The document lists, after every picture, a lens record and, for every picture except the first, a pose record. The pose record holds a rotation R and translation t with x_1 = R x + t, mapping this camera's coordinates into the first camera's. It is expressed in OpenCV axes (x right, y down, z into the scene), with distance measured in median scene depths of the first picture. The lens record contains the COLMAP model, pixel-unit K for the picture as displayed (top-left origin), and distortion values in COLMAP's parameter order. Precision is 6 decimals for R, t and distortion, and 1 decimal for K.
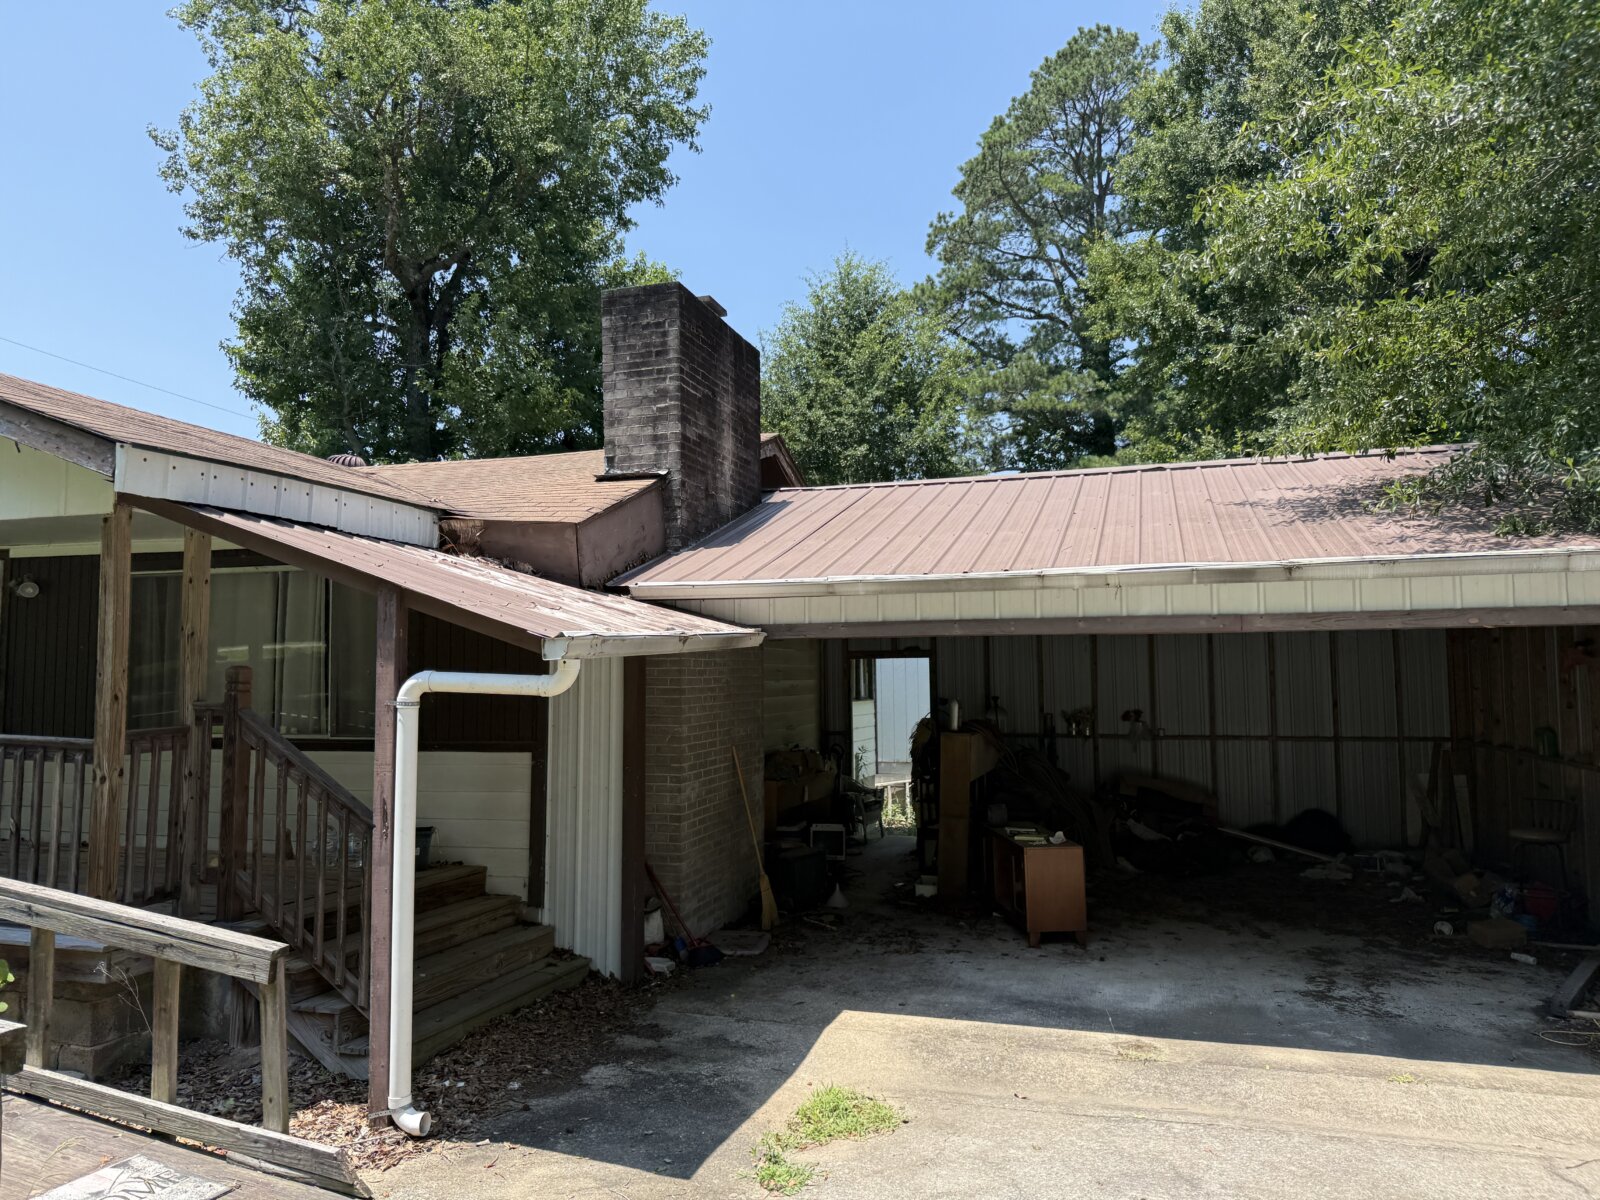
lens RADIAL K [[1118.1, 0, 803.7], [0, 1118.1, 604.6], [0, 0, 1]] dist [0.055834, -0.041566]
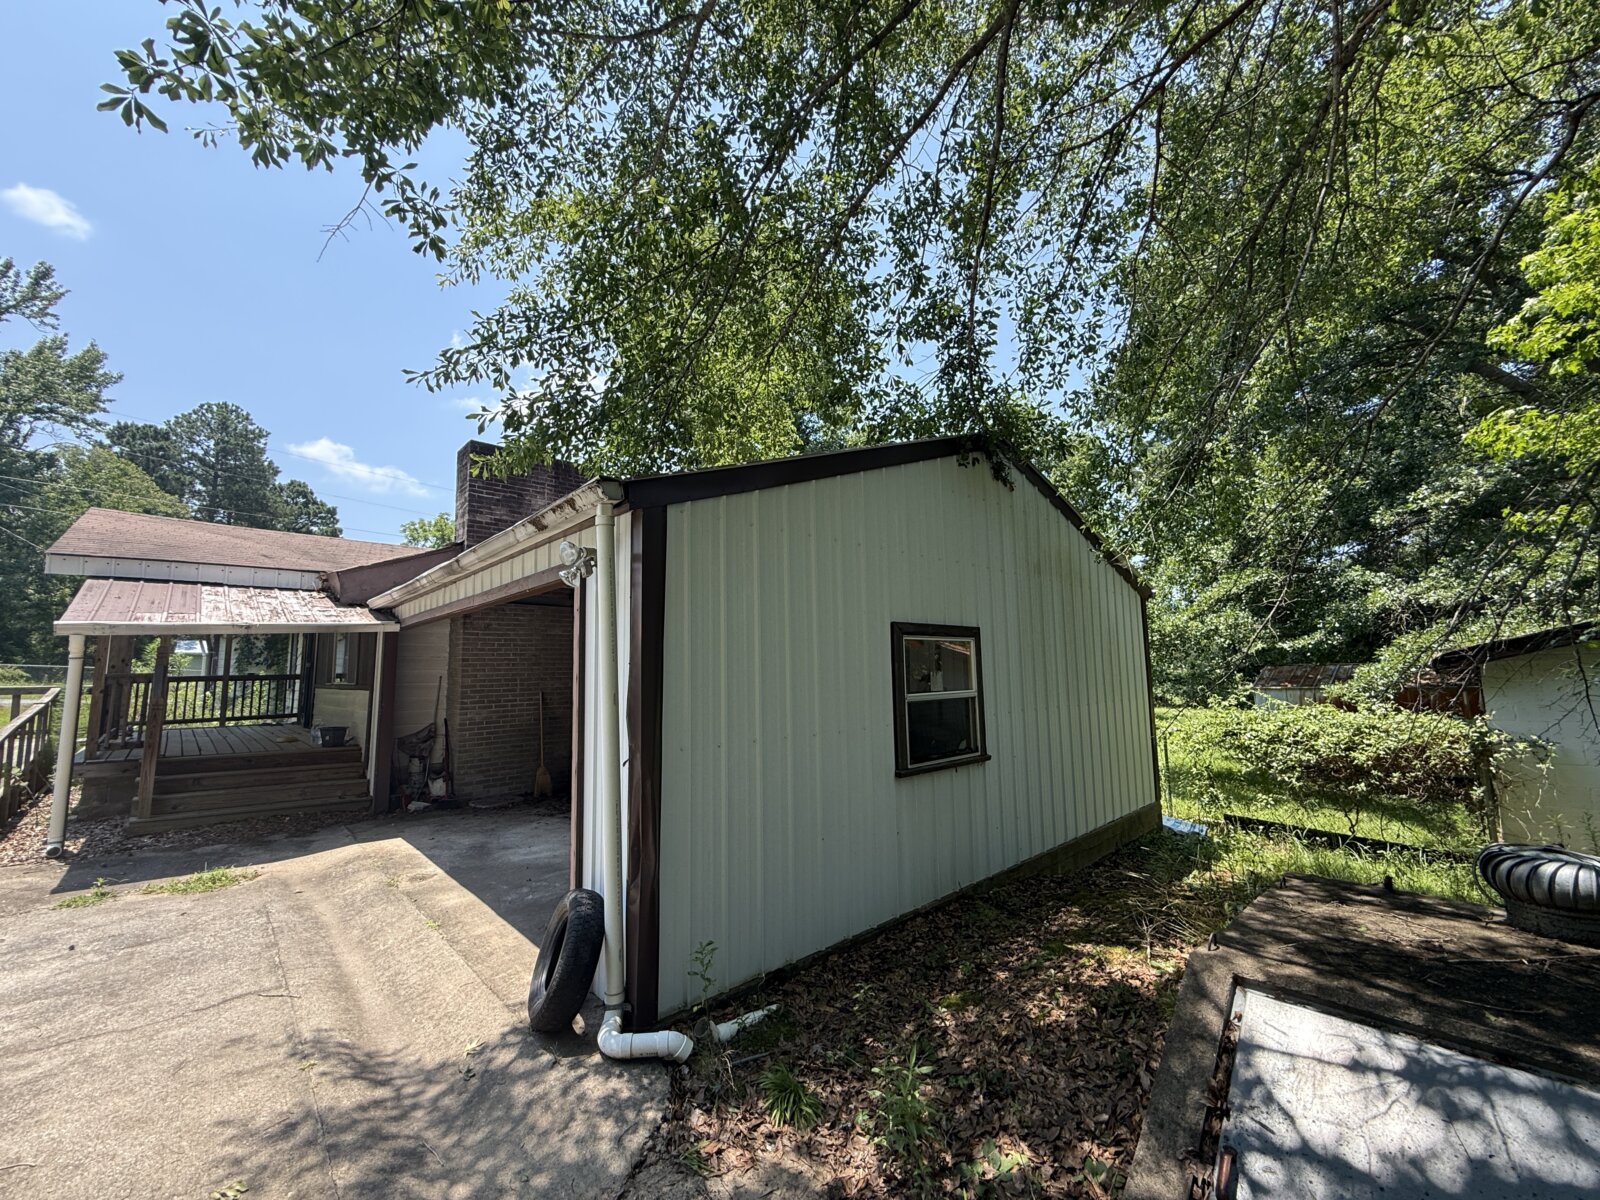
lens RADIAL K [[637.1, 0, 800.0], [0, 637.1, 600.0], [0, 0, 1]] dist [-0.000034, -0.000054]
pose [[0.857435, -0.067392, -0.510161, 1.258130], [0.049290, 0.997585, -0.048937, 0.083229], [0.512227, 0.016814, 0.858686, 0.531943]]
